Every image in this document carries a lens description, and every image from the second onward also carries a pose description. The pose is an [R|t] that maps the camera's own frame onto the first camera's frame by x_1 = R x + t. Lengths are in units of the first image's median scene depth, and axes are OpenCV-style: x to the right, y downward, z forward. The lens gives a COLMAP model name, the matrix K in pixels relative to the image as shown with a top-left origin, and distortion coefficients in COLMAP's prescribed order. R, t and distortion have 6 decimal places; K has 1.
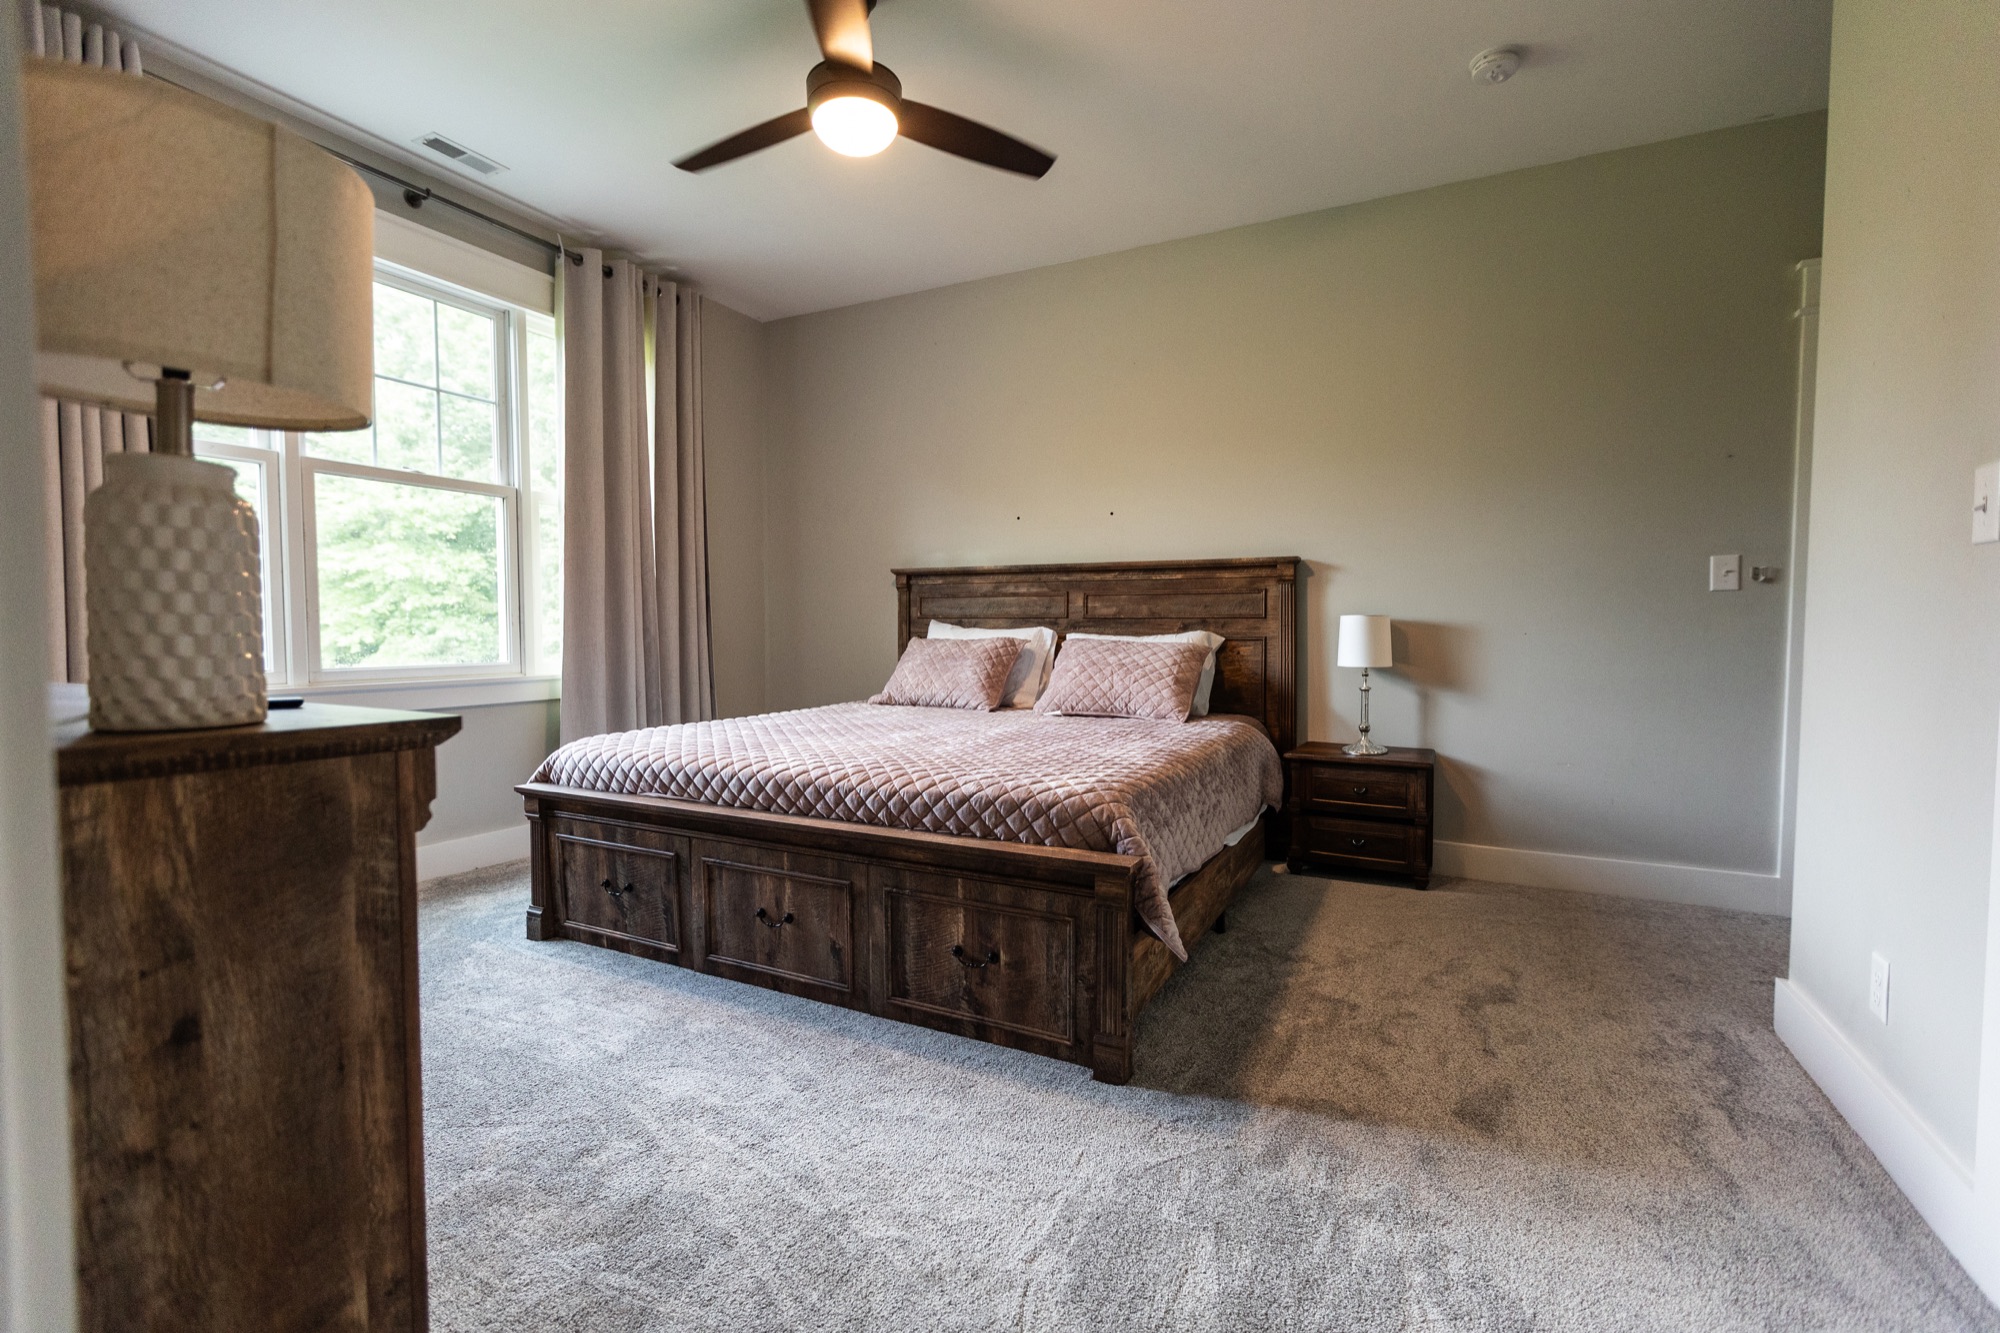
lens RADIAL K [[892.6, 0, 1006.3], [0, 892.6, 668.0], [0, 0, 1]] dist [-0.002462, -0.000071]
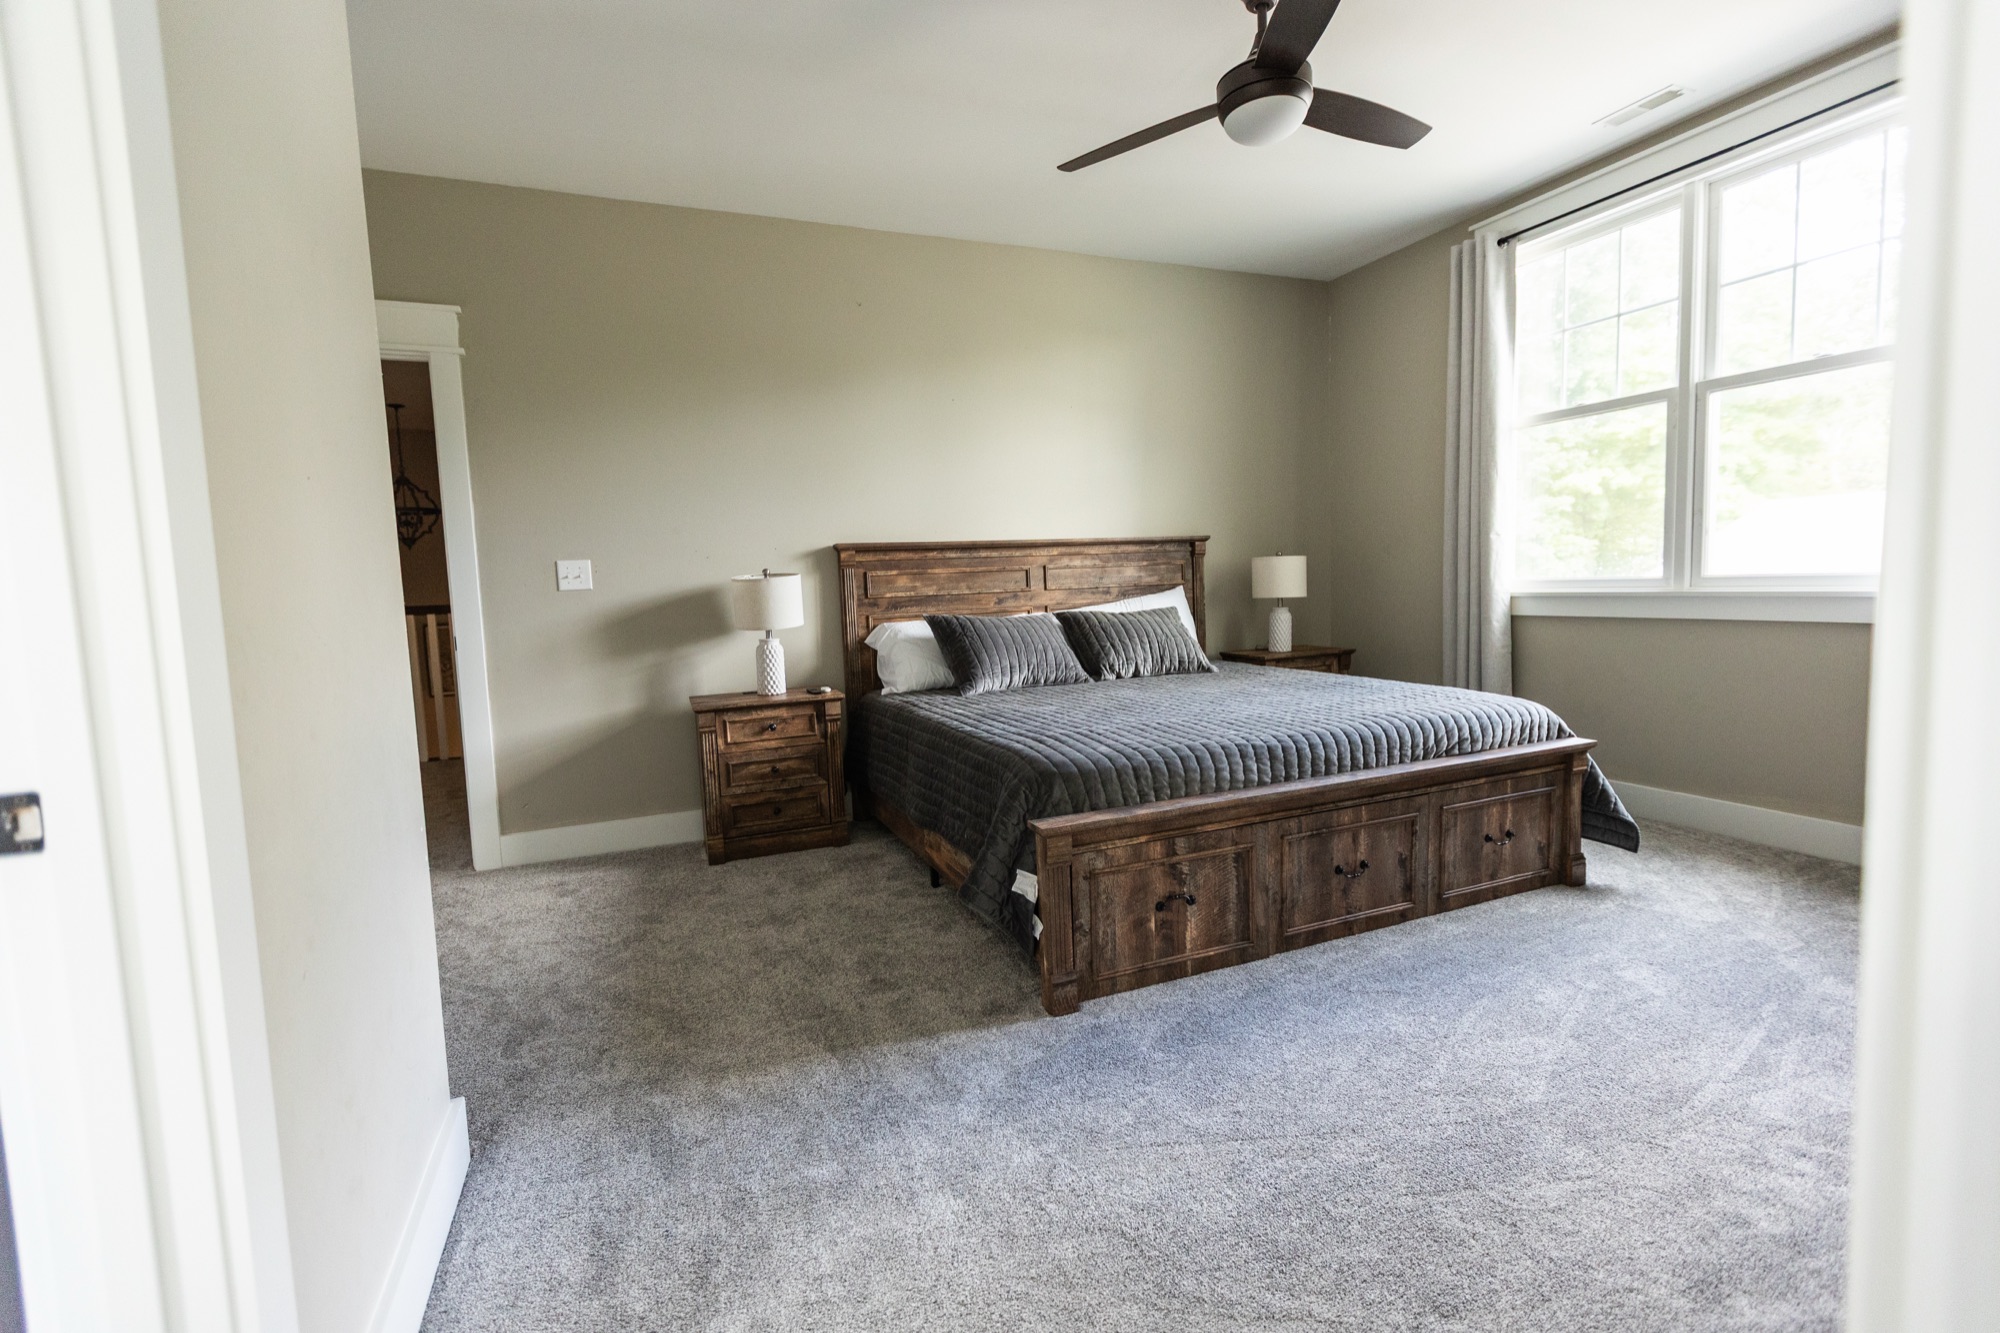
lens RADIAL K [[892.6, 0, 1005.3], [0, 892.6, 664.5], [0, 0, 1]] dist [-0.002462, -0.000071]
pose [[0.631281, -0.089764, 0.770342, -1.443345], [0.070801, 0.995802, 0.058016, -0.059976], [-0.772316, 0.017917, 0.634986, 0.691530]]
